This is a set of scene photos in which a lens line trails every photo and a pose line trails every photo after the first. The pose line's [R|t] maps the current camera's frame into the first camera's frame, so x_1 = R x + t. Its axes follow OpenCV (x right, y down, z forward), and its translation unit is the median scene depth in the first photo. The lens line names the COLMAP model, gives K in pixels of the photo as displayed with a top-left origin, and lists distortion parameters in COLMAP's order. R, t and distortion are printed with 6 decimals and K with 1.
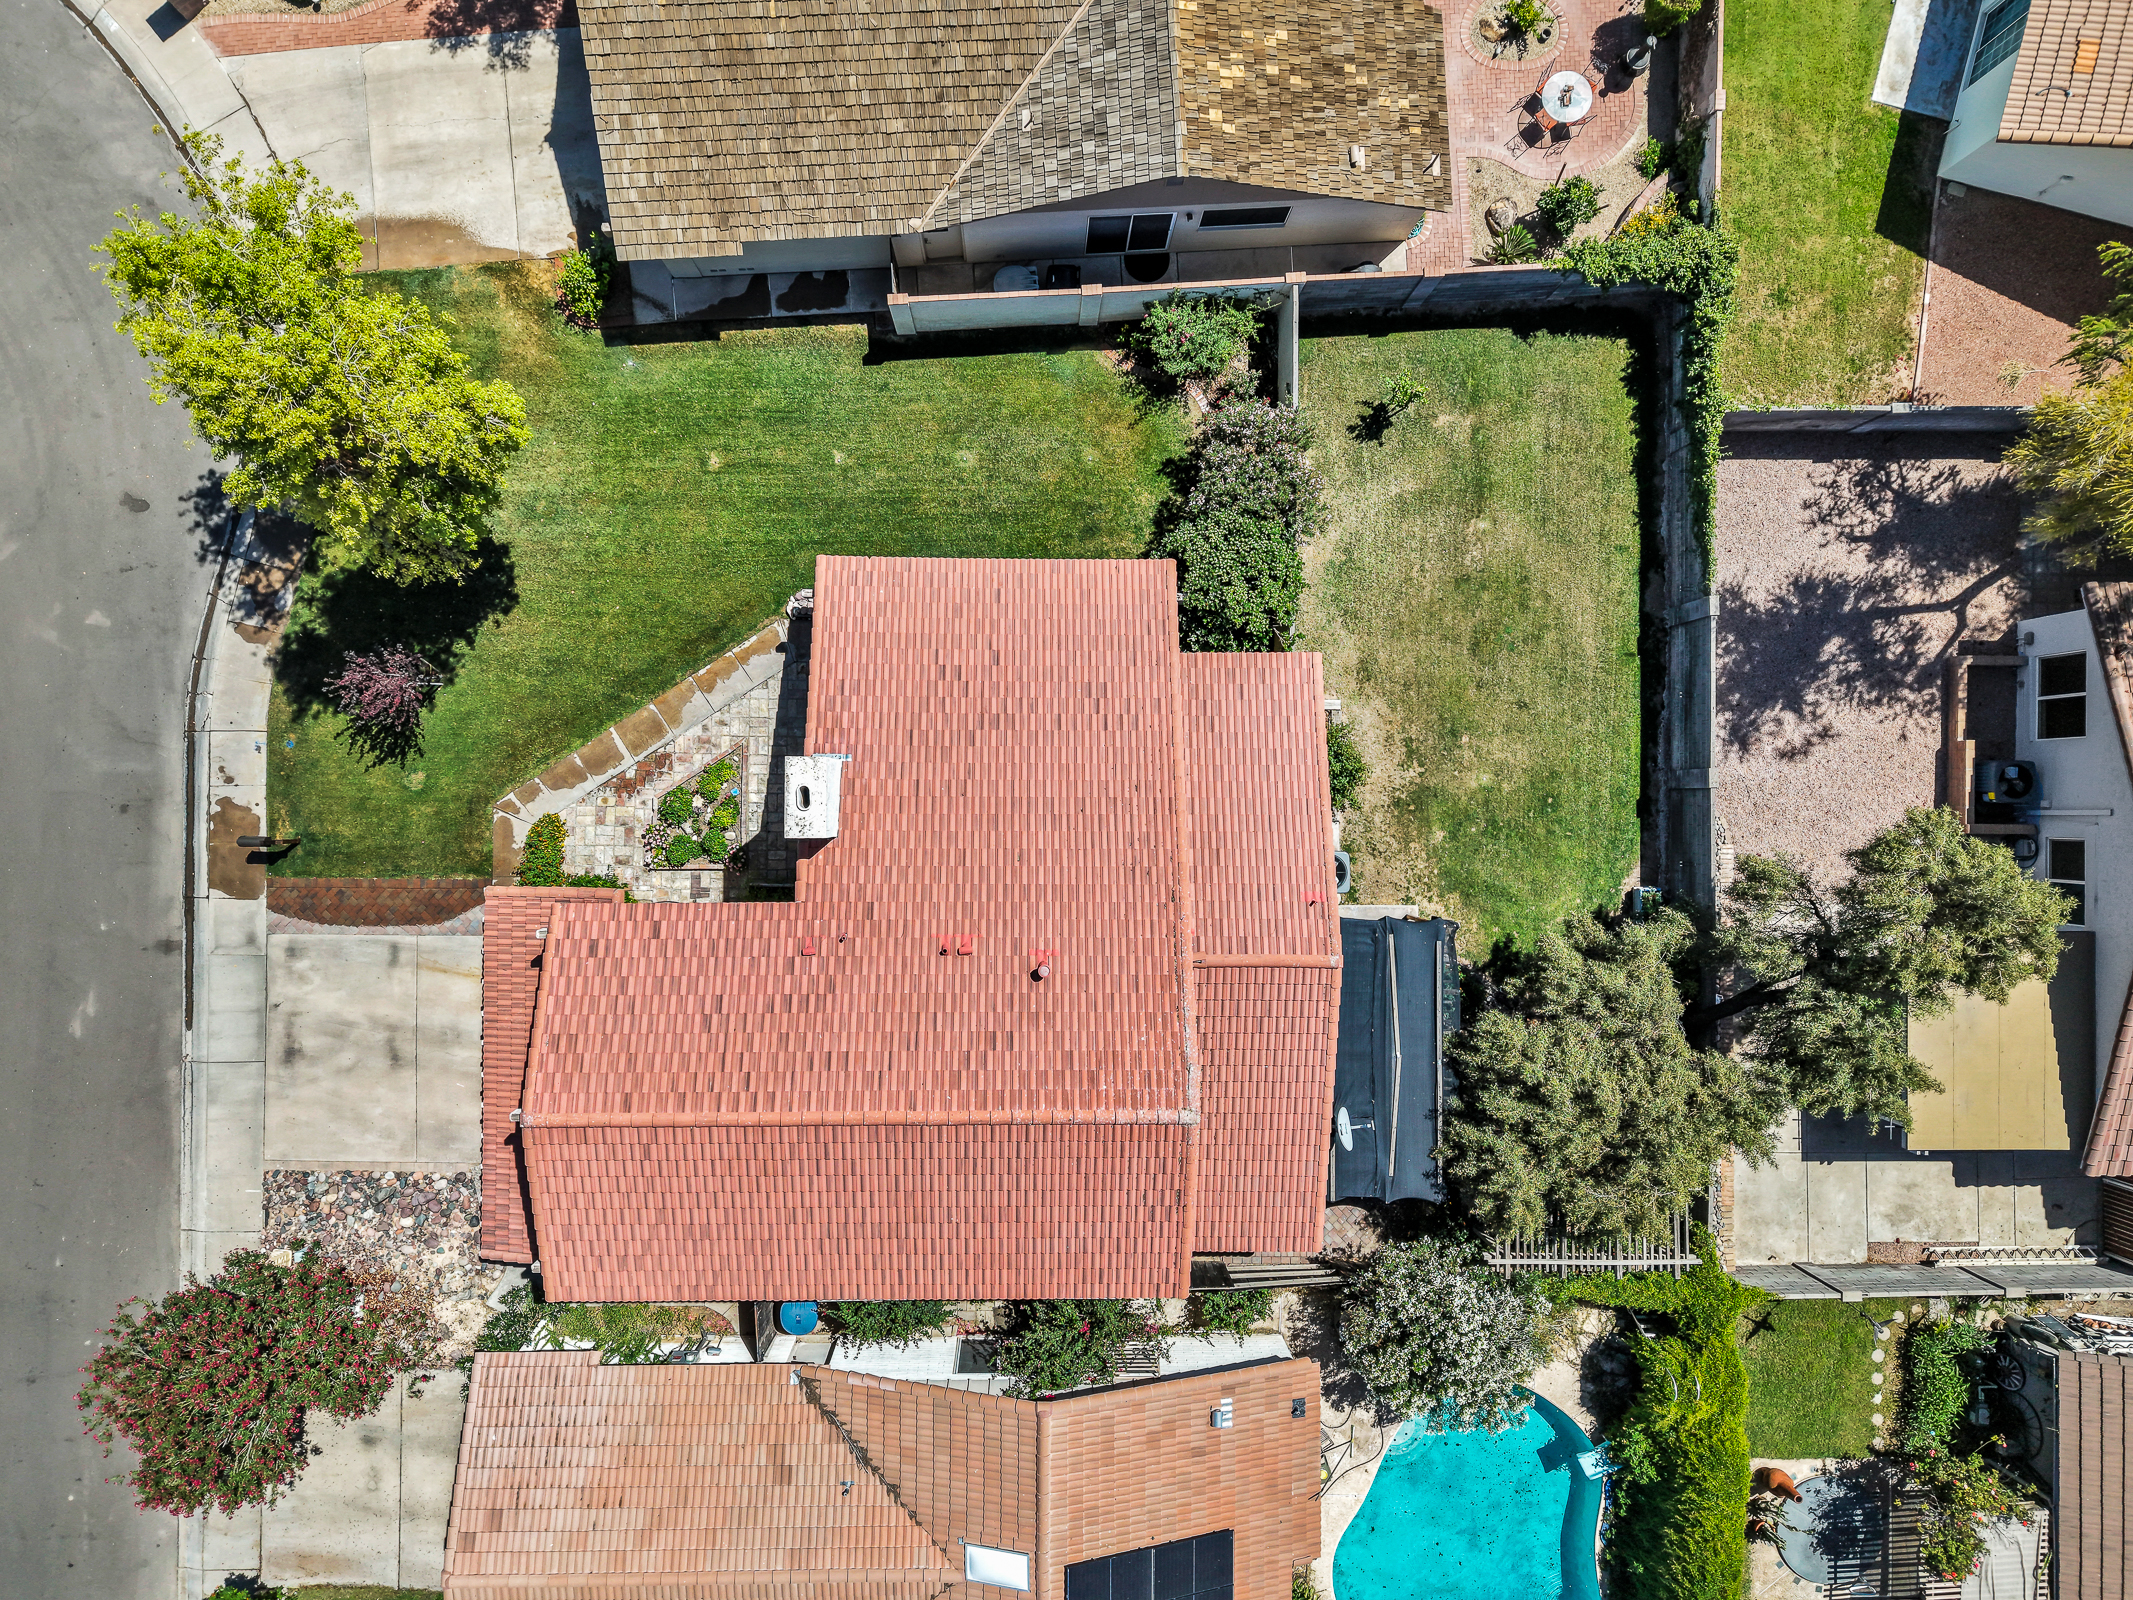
lens RADIAL K [[1478.2, 0, 1074.3], [0, 1478.2, 799.2], [0, 0, 1]] dist [0.035940, -0.031497]
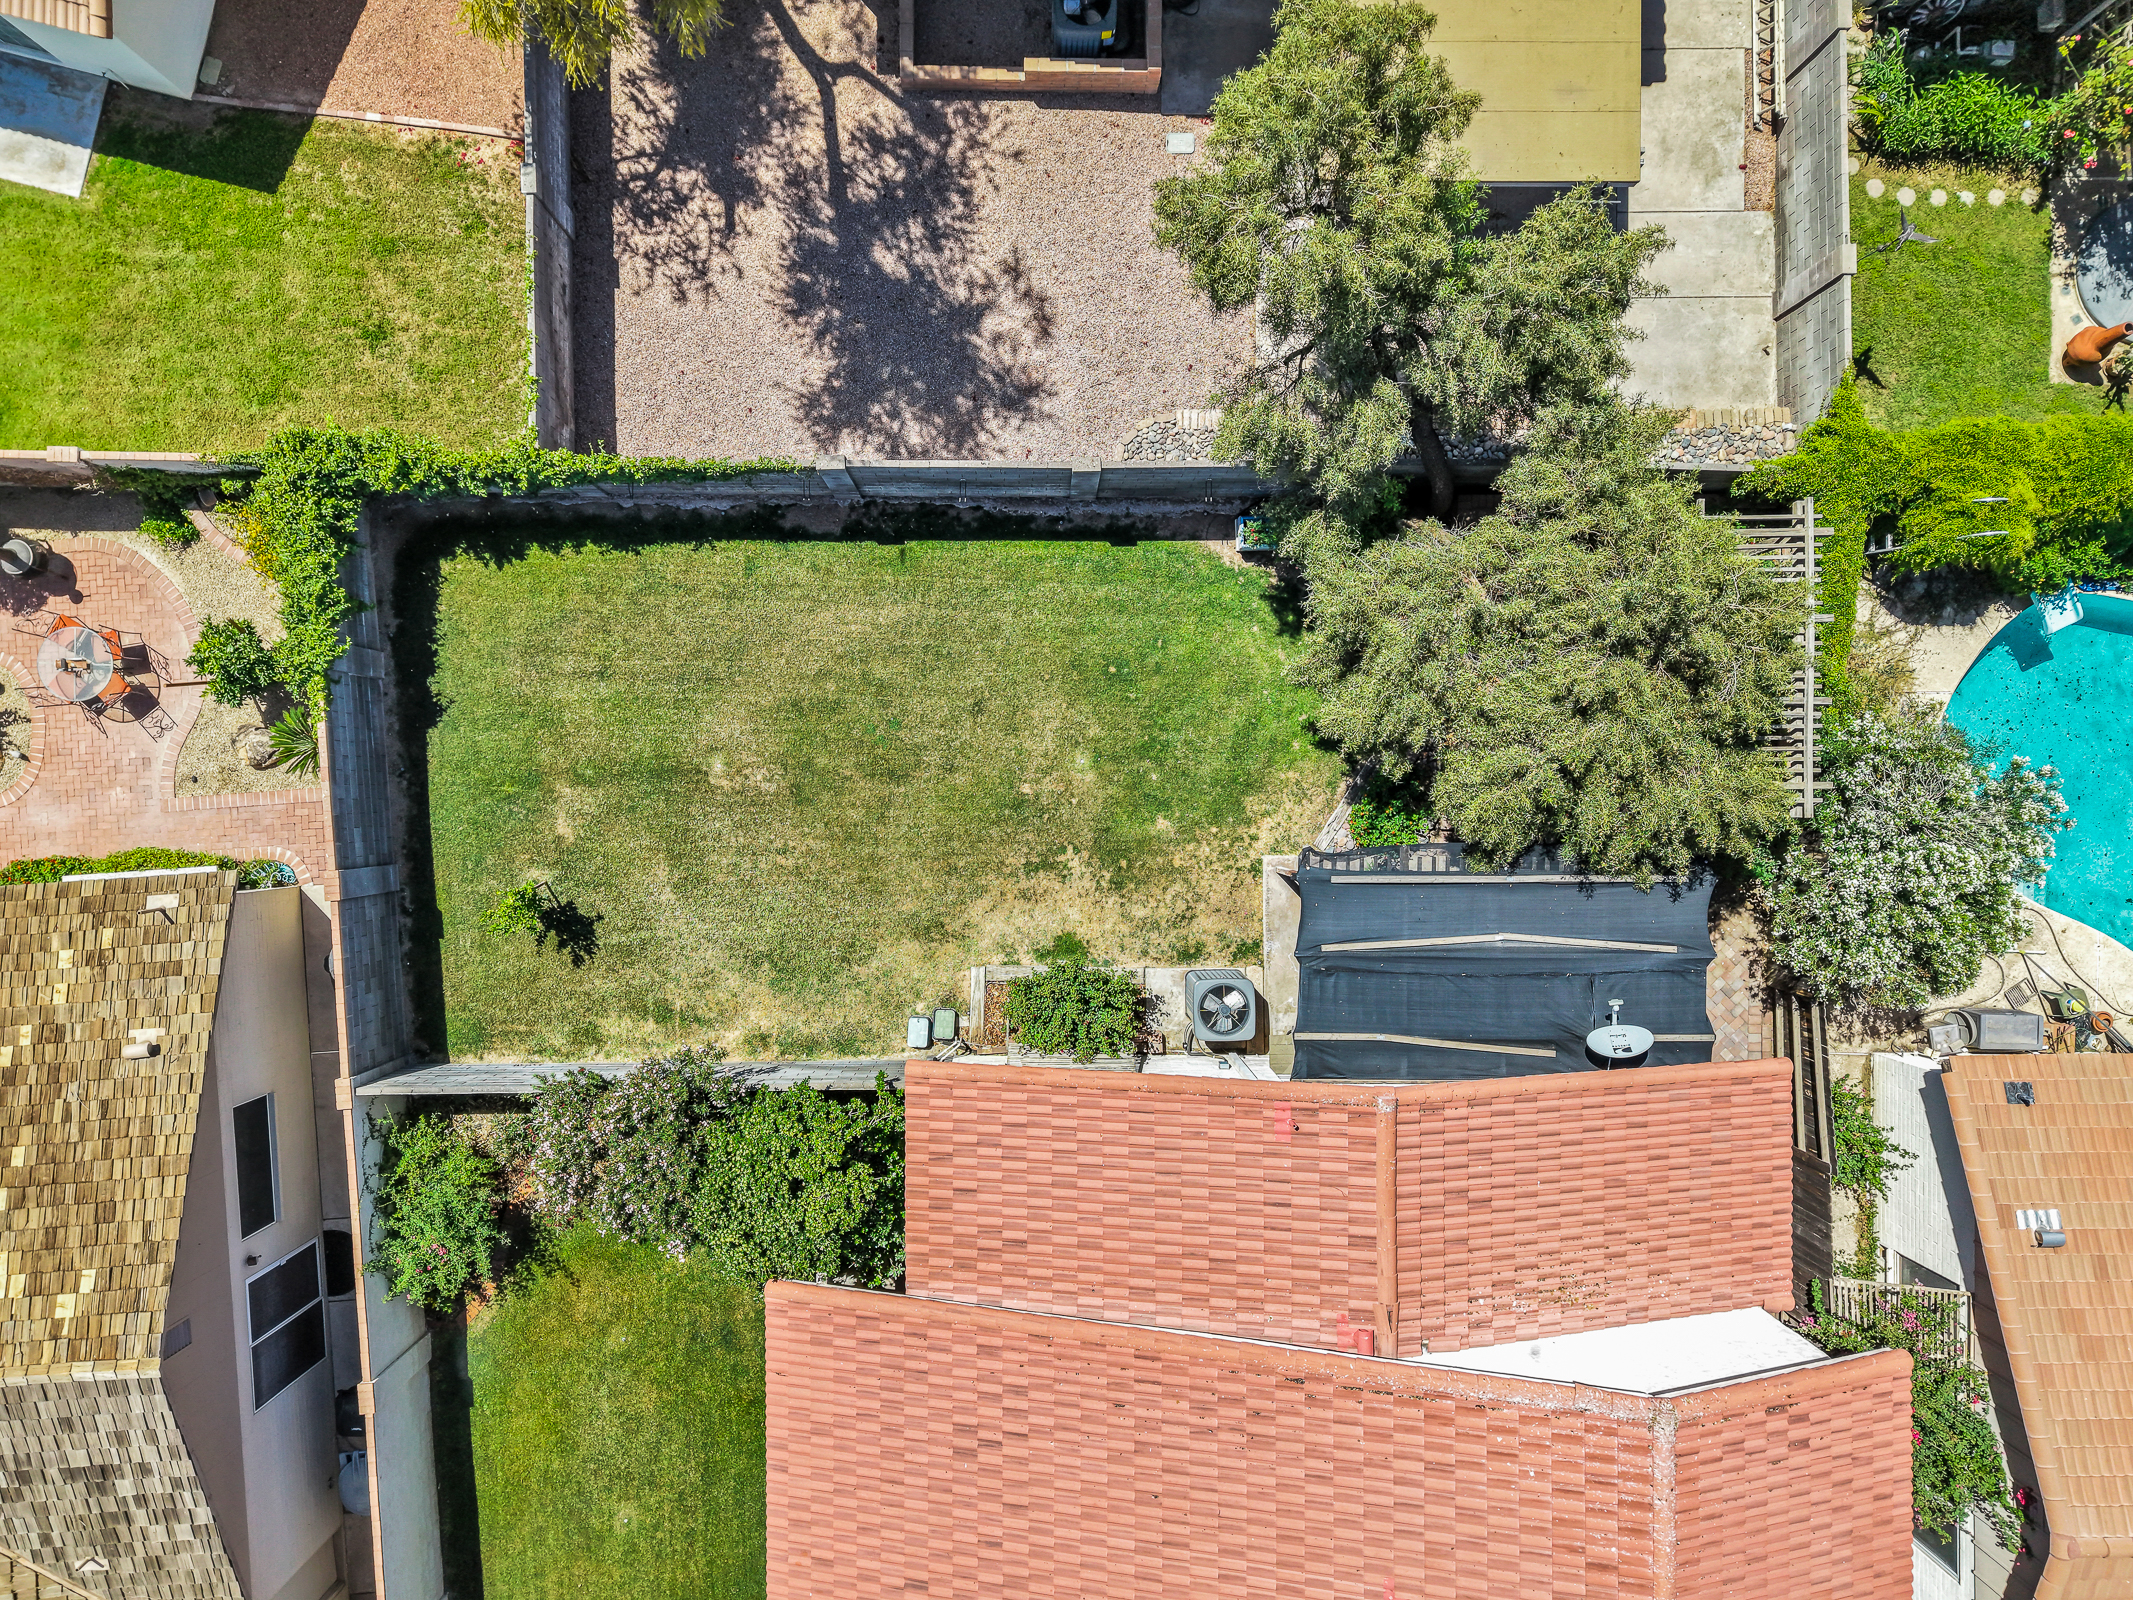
lens RADIAL K [[1478.2, 0, 1064.8], [0, 1478.2, 799.1], [0, 0, 1]] dist [0.035940, -0.031497]
pose [[-0.005703, -0.999466, -0.032172, 0.281885], [0.999689, -0.006479, 0.024071, -0.038566], [-0.024266, -0.032024, 0.999192, 0.303823]]
